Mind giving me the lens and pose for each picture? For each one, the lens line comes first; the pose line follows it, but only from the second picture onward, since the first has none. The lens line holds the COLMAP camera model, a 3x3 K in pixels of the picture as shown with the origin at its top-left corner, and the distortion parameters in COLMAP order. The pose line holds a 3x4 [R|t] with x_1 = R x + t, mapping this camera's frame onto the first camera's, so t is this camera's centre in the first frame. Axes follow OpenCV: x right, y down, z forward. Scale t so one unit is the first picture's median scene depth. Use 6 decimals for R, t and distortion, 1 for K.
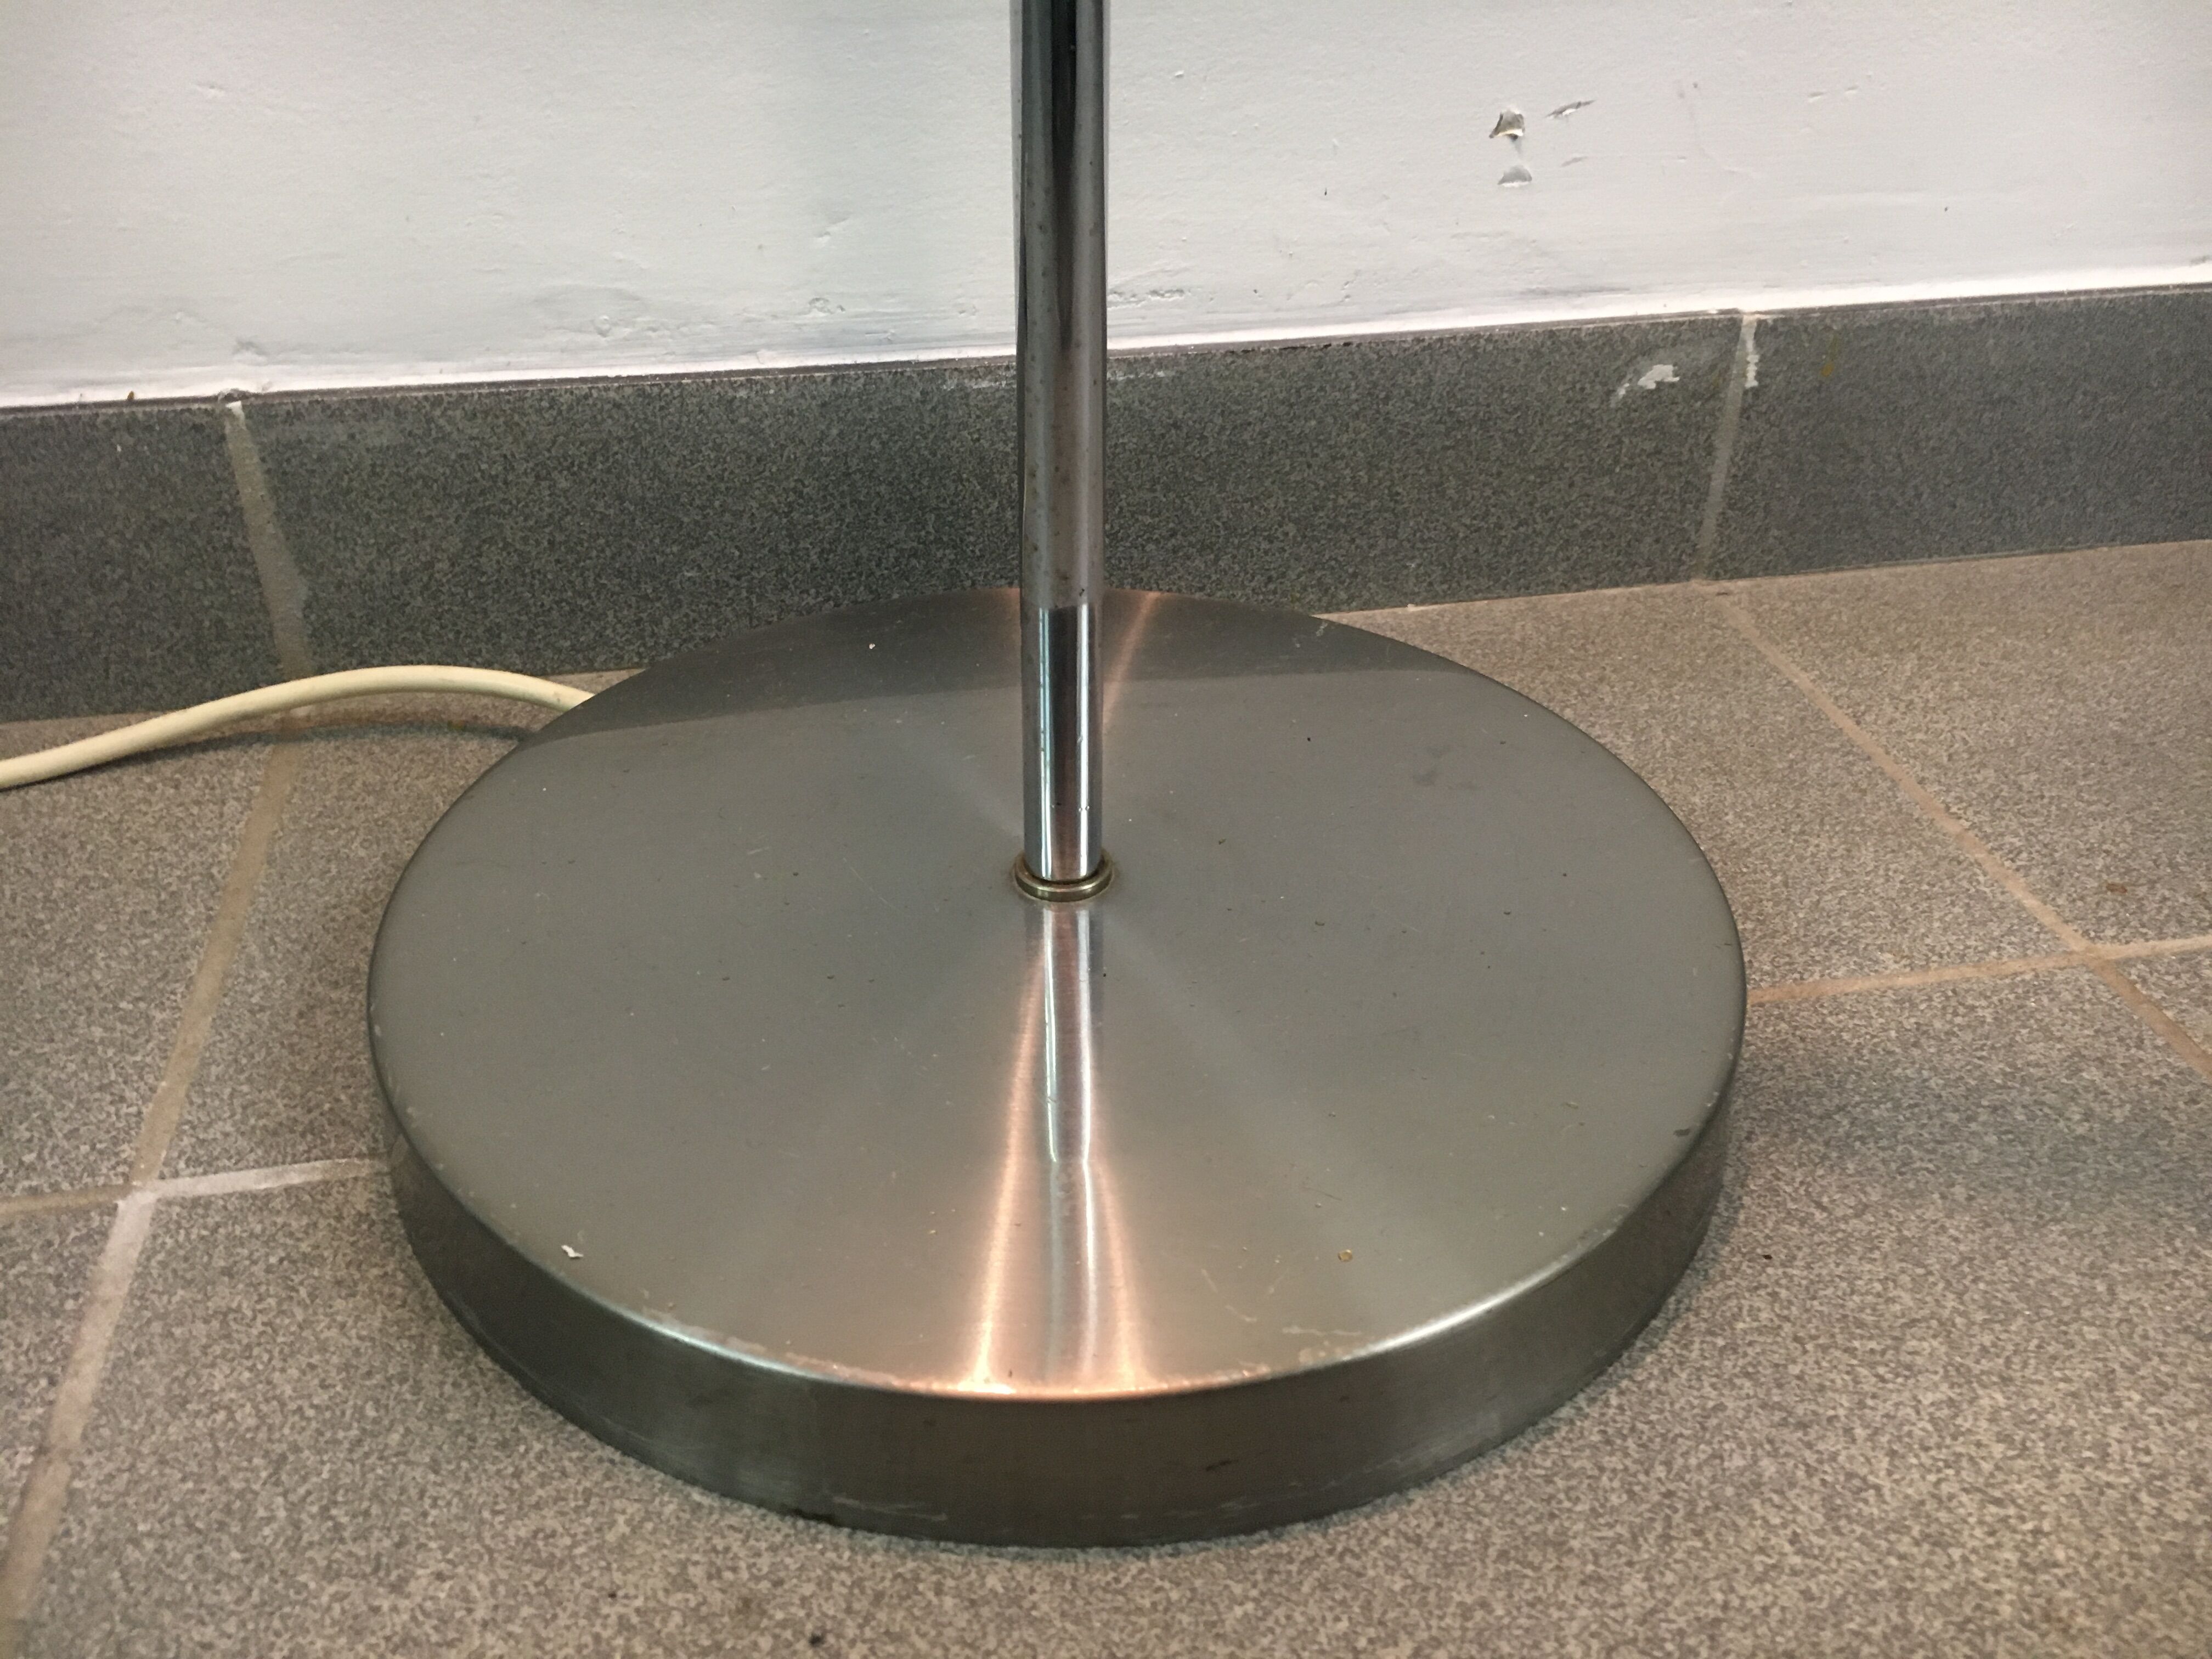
lens RADIAL K [[1893.1, 0, 1091.0], [0, 1893.1, 828.5], [0, 0, 1]] dist [0.065231, -0.100590]
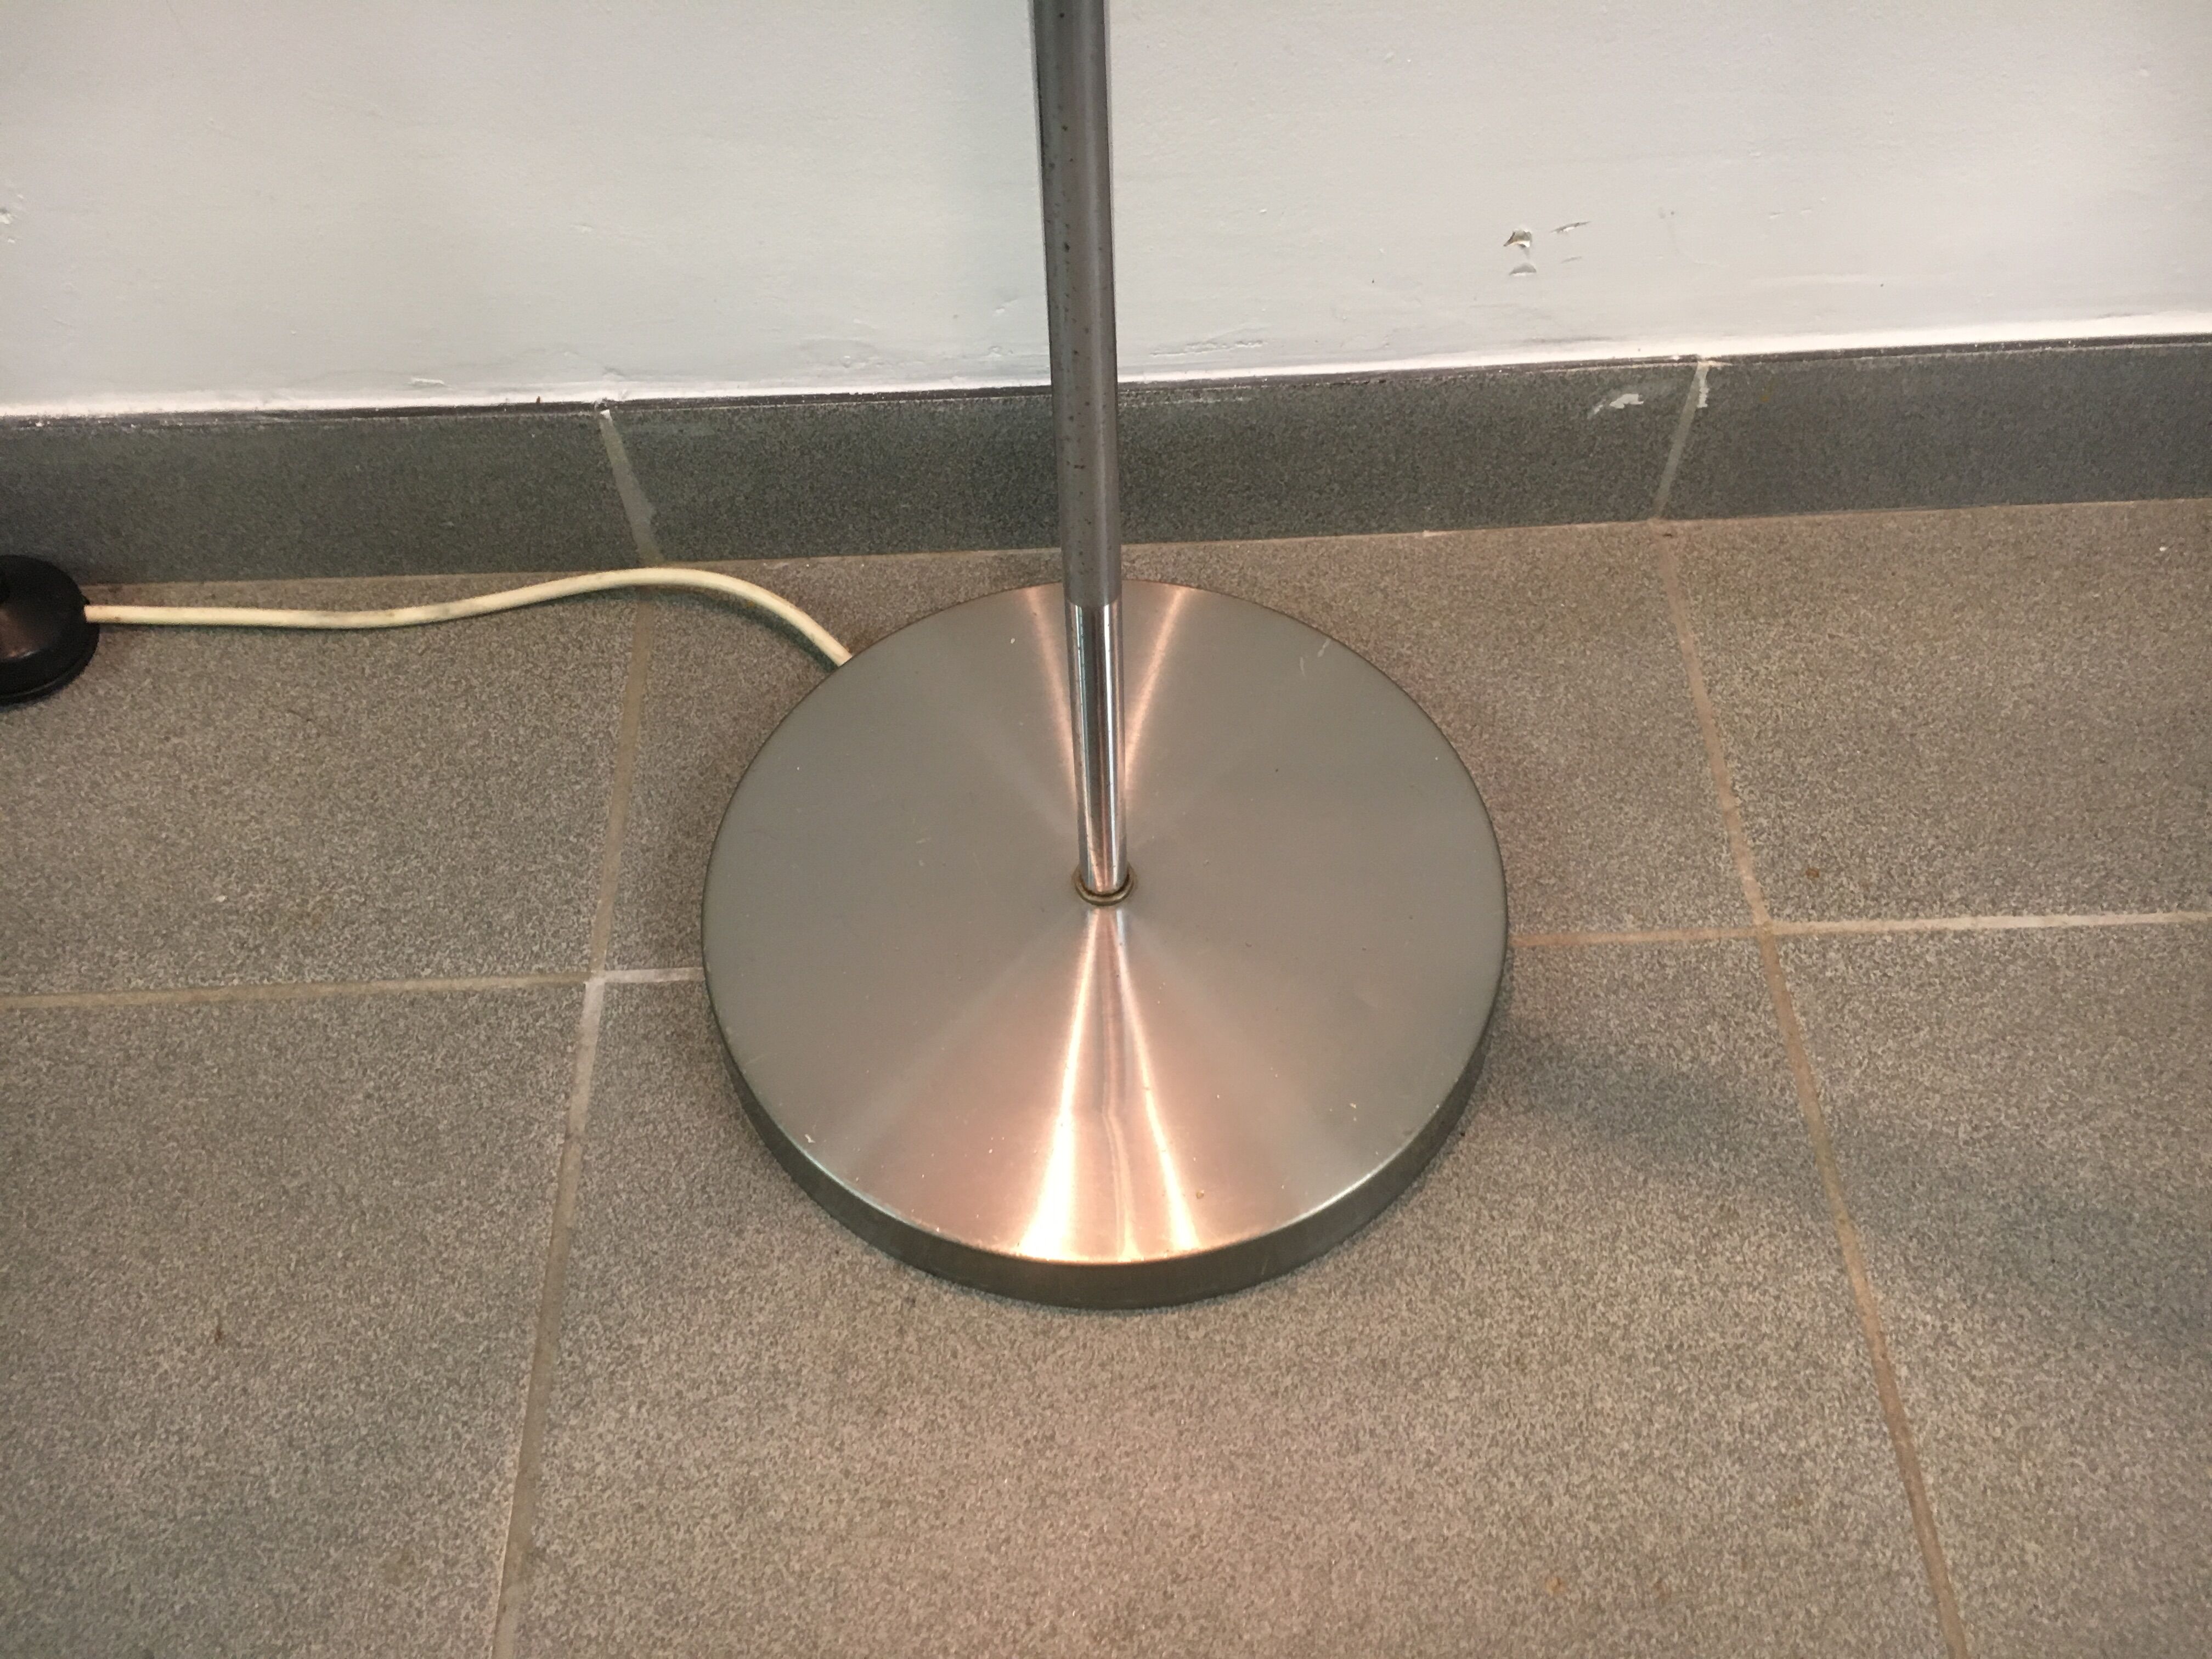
lens RADIAL K [[1893.1, 0, 1091.0], [0, 1893.1, 828.5], [0, 0, 1]] dist [0.065231, -0.100590]
pose [[0.987523, 0.112125, -0.110575, 0.125813], [-0.059009, 0.914480, 0.400304, -0.537846], [0.146002, -0.388785, 0.909687, -0.419635]]
